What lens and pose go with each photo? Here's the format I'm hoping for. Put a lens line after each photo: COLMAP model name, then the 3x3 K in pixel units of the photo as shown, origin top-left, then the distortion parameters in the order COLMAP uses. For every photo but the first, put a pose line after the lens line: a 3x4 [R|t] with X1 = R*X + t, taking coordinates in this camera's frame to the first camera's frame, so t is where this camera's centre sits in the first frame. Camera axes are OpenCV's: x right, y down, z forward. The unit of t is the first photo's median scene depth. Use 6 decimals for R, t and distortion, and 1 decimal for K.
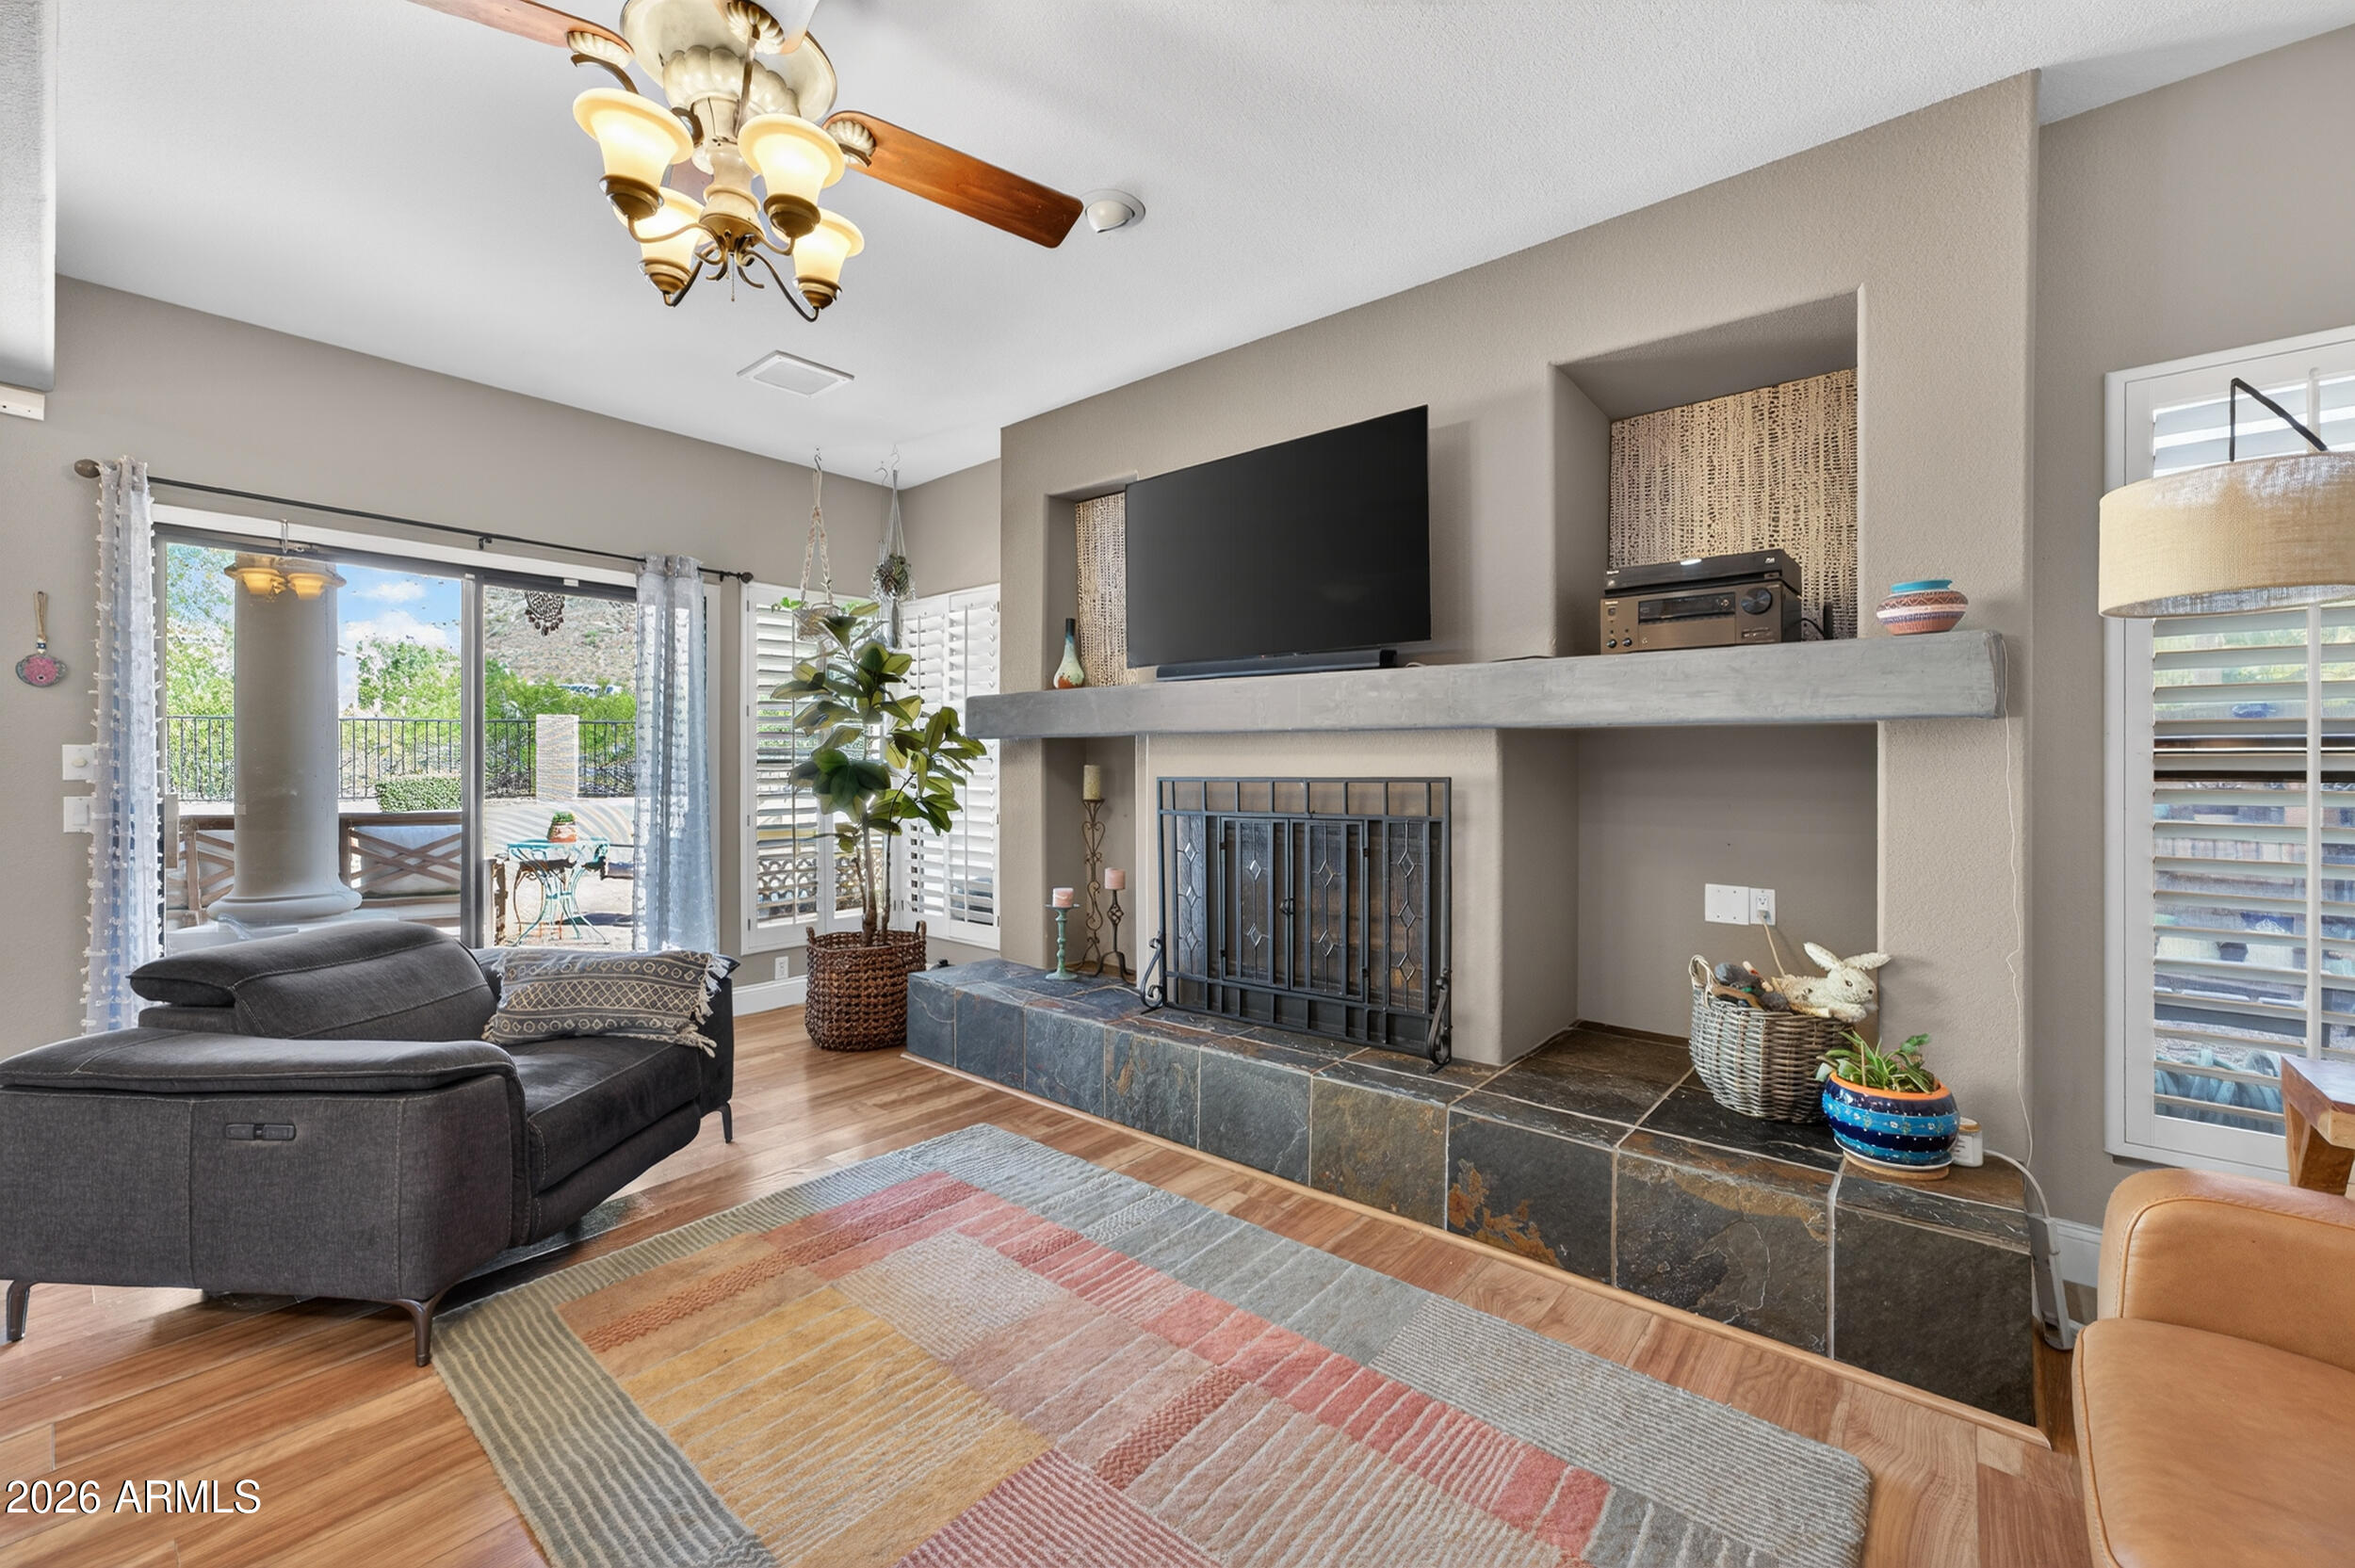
lens RADIAL K [[954.8, 0, 1186.5], [0, 954.8, 776.5], [0, 0, 1]] dist [-0.017935, -0.000422]
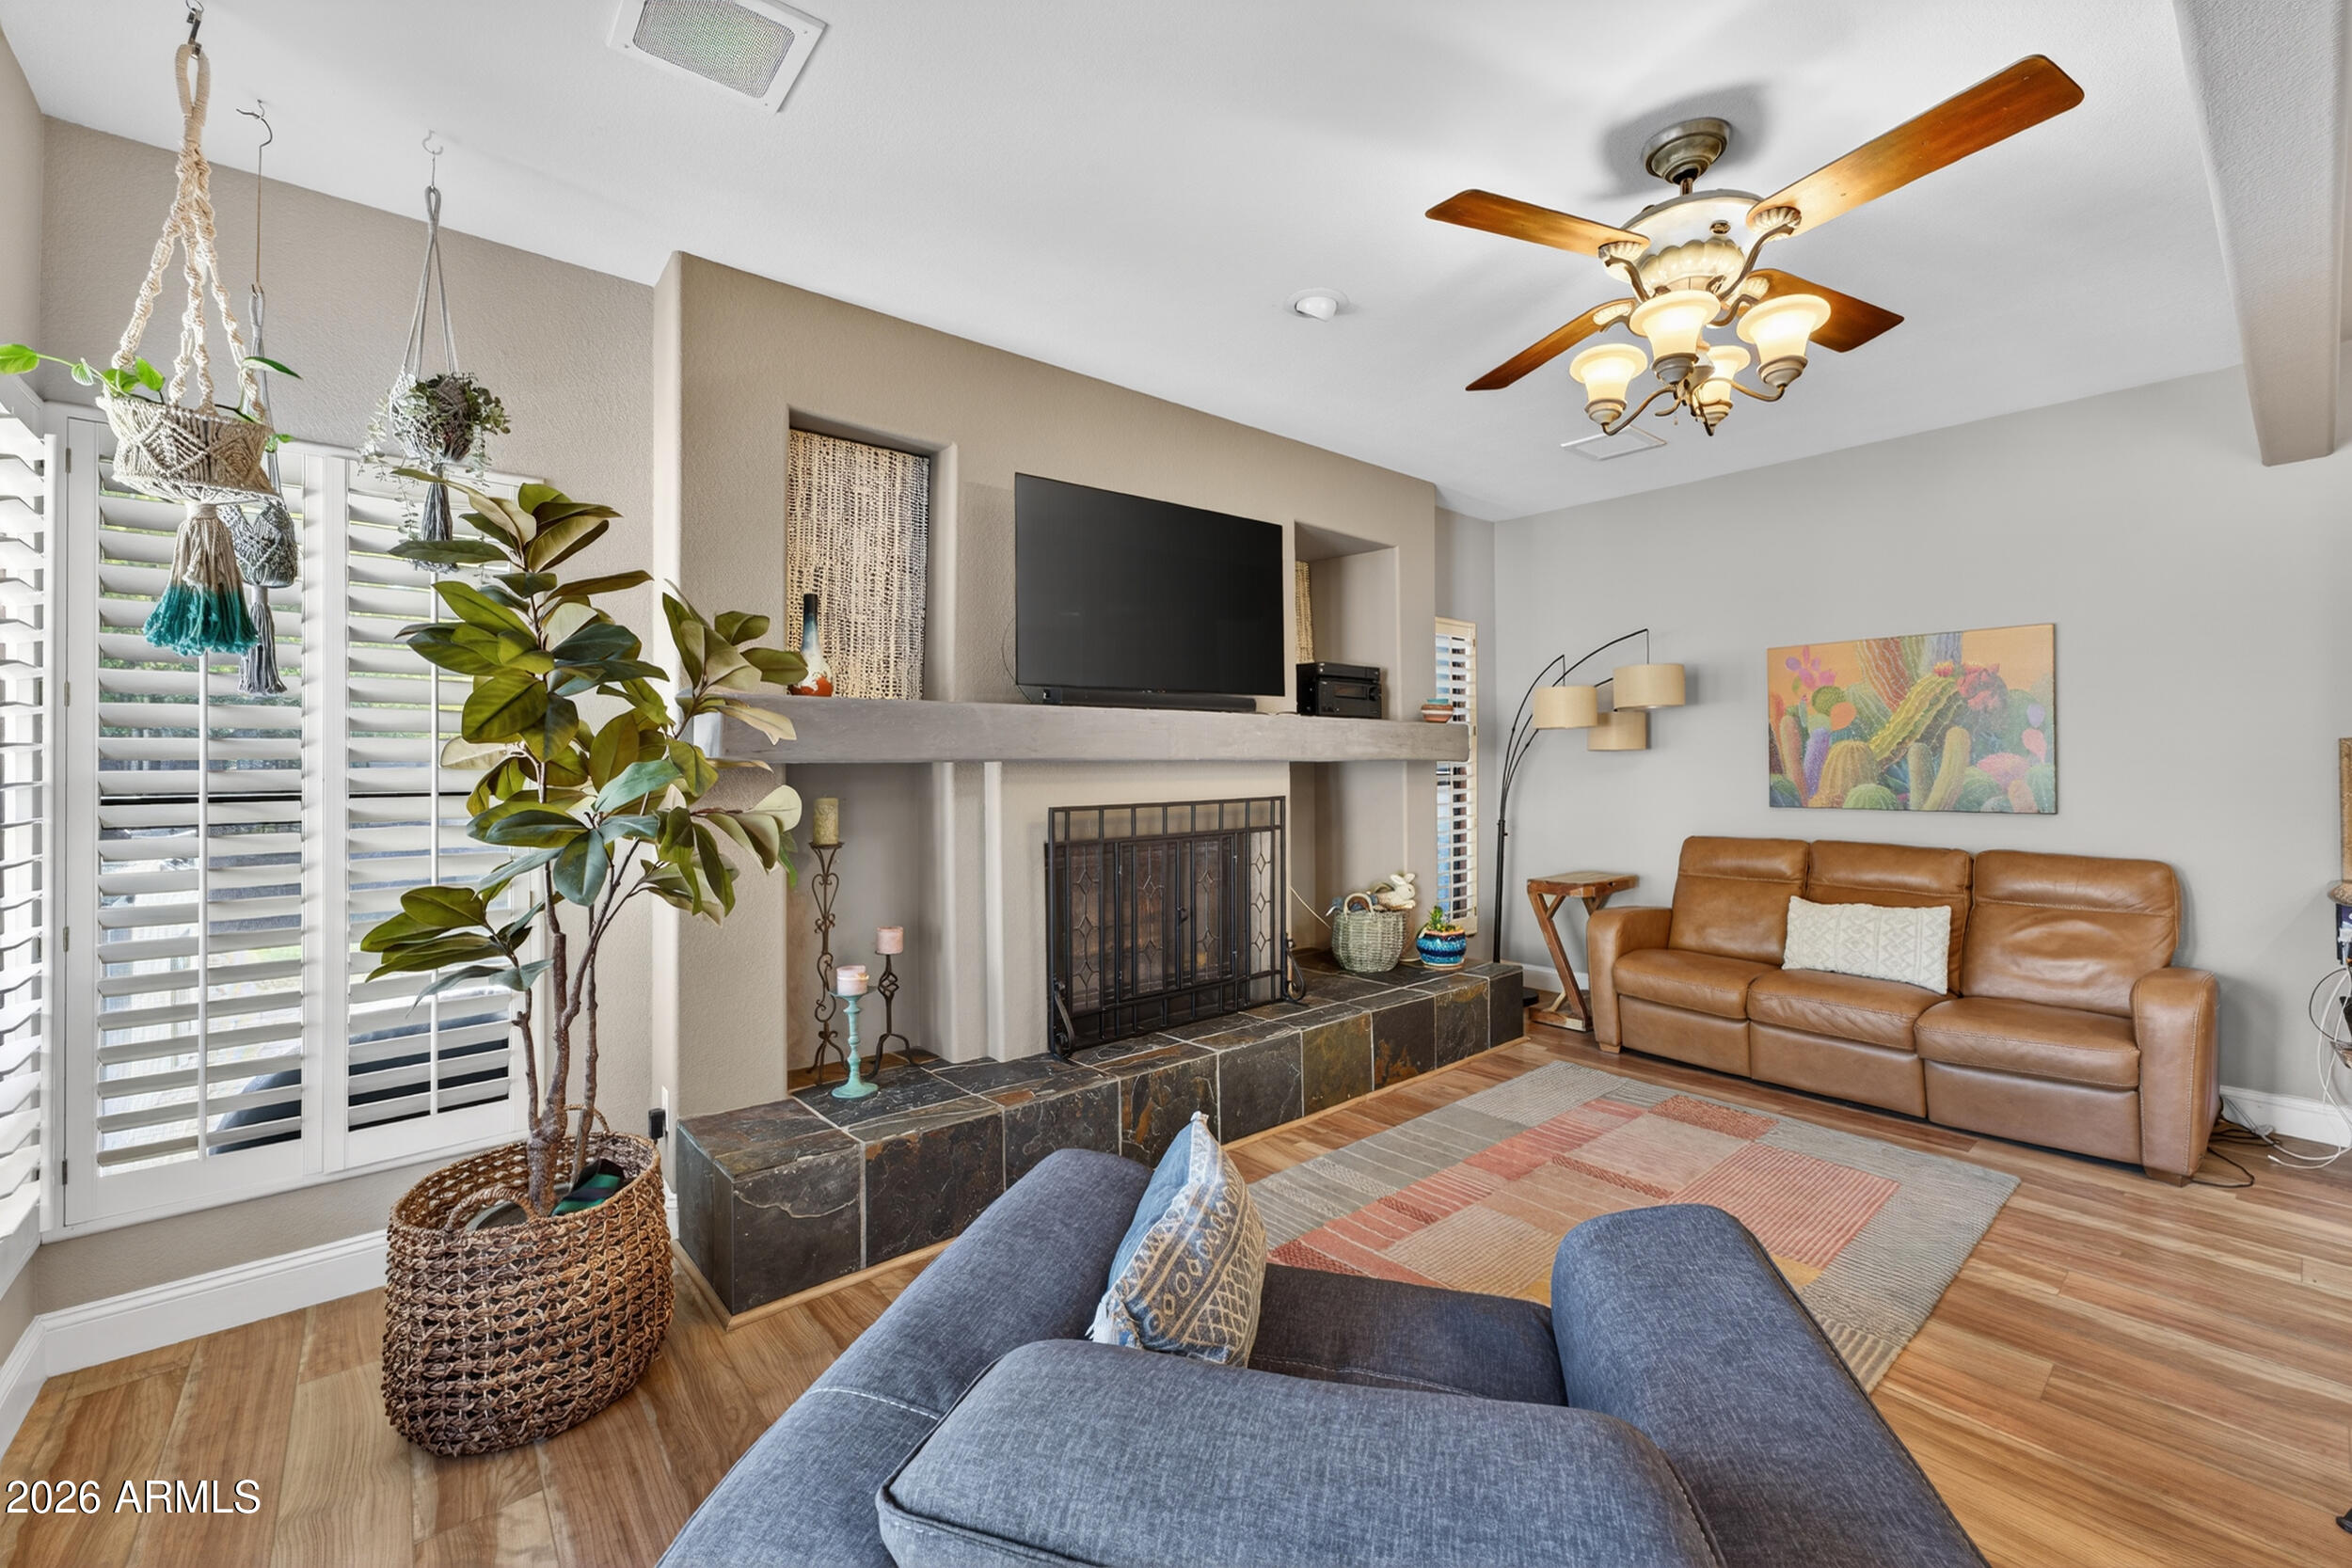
lens RADIAL K [[953.6, 0, 1185.9], [0, 953.6, 759.2], [0, 0, 1]] dist [-0.017935, -0.000422]
pose [[0.168838, 0.006647, 0.985621, -1.173187], [0.018202, 0.999786, -0.009860, -0.043168], [-0.985476, 0.019605, 0.168681, 0.929552]]
